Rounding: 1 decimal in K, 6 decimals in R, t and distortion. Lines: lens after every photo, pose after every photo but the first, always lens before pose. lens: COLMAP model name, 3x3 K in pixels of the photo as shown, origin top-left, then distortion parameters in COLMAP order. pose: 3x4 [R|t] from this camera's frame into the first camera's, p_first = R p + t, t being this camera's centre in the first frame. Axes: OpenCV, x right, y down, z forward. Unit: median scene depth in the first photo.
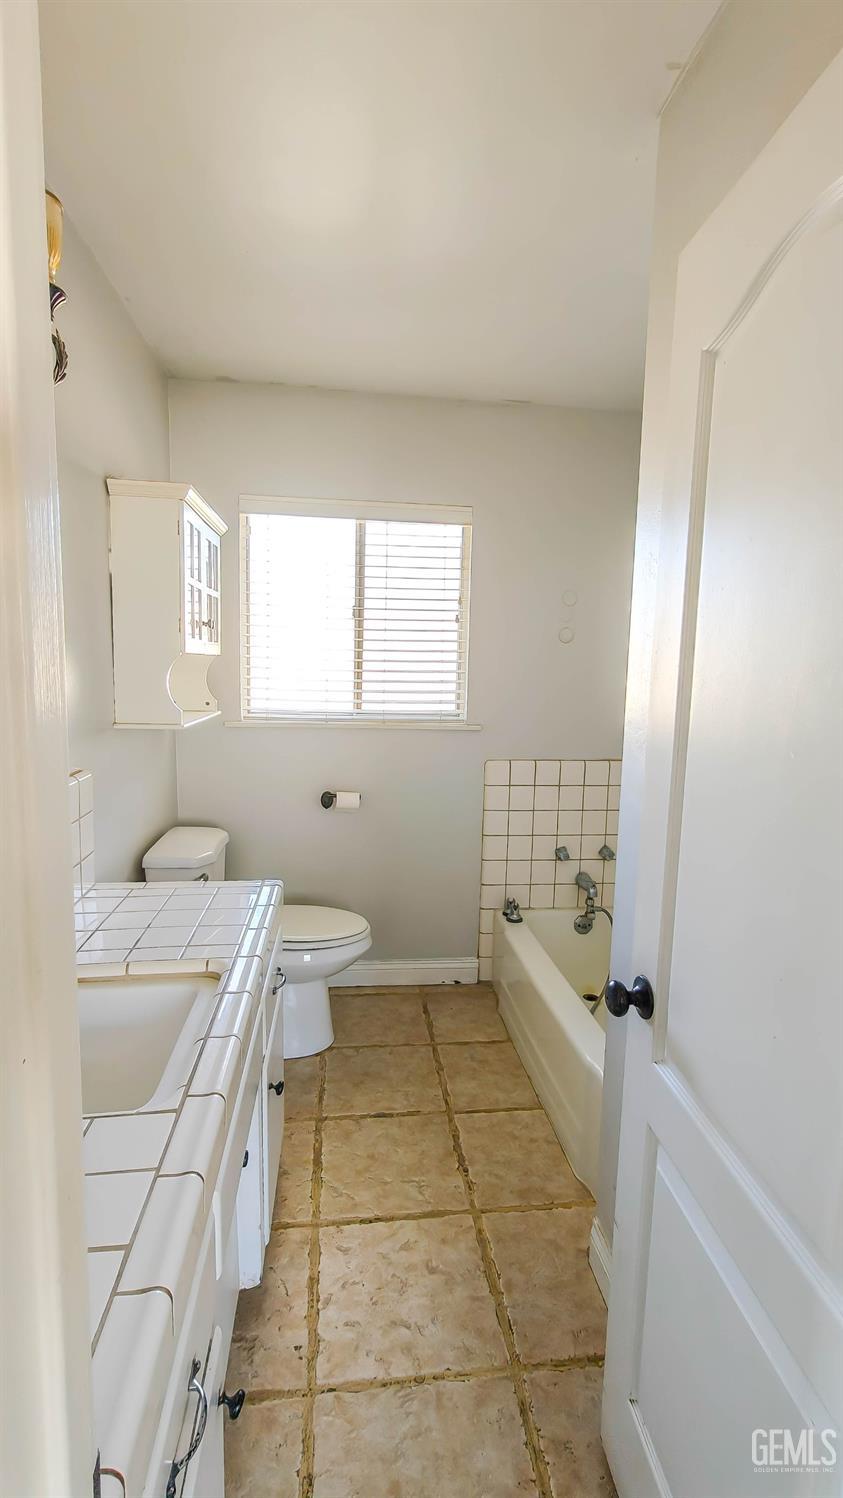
lens RADIAL K [[689.9, 0, 421.5], [0, 689.9, 749.0], [0, 0, 1]] dist [-0.000463, -0.000241]
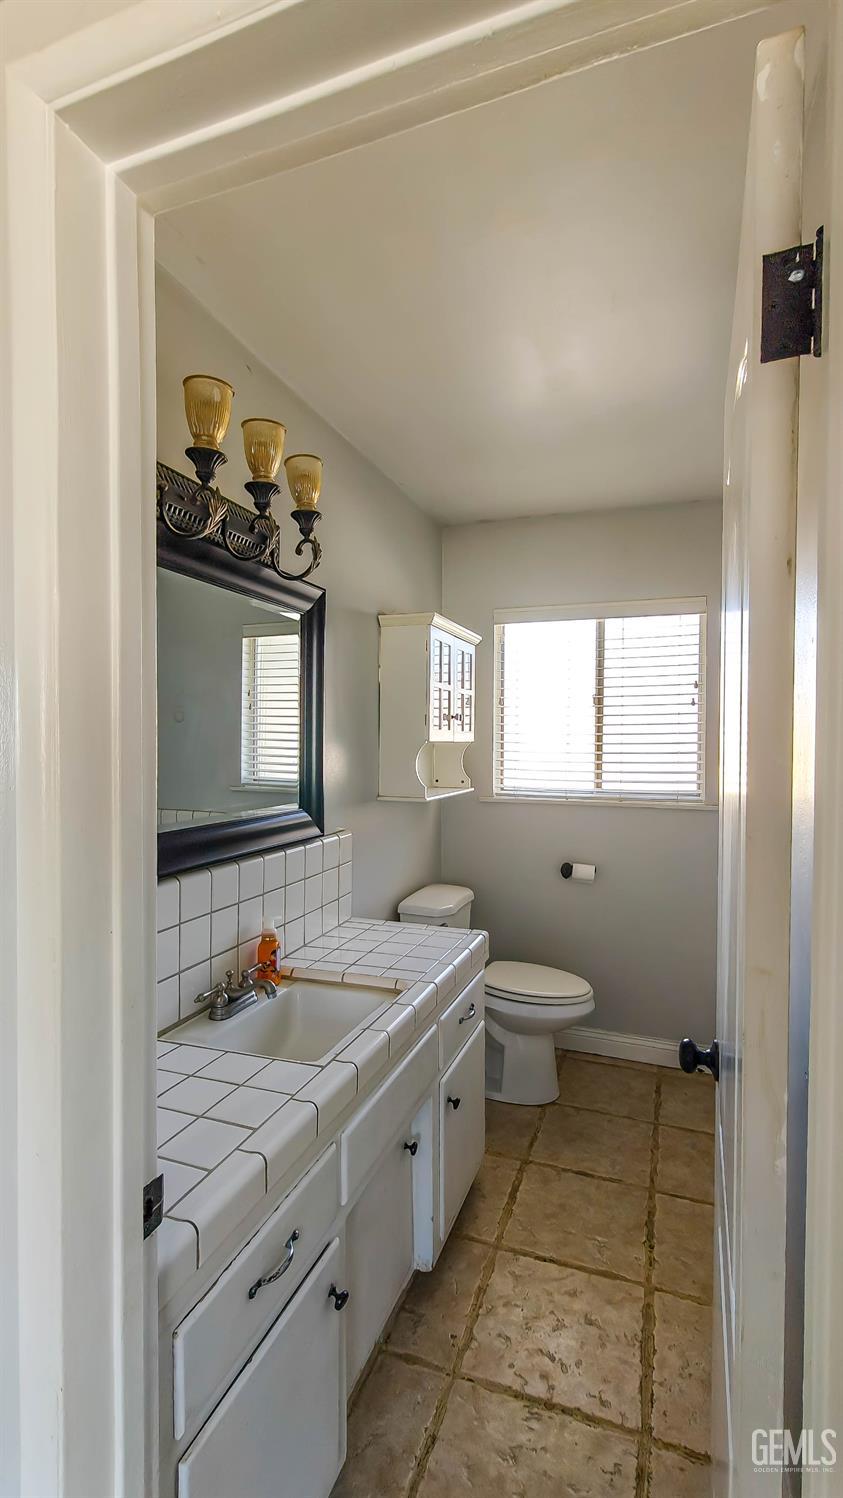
lens RADIAL K [[662.5, 0, 421.5], [0, 662.5, 749.0], [0, 0, 1]] dist [-0.000412, -0.000386]
pose [[0.891179, -0.014373, -0.453424, 0.181452], [-0.038616, 0.993467, -0.107391, 0.005233], [0.452005, 0.113214, 0.884802, -0.075414]]
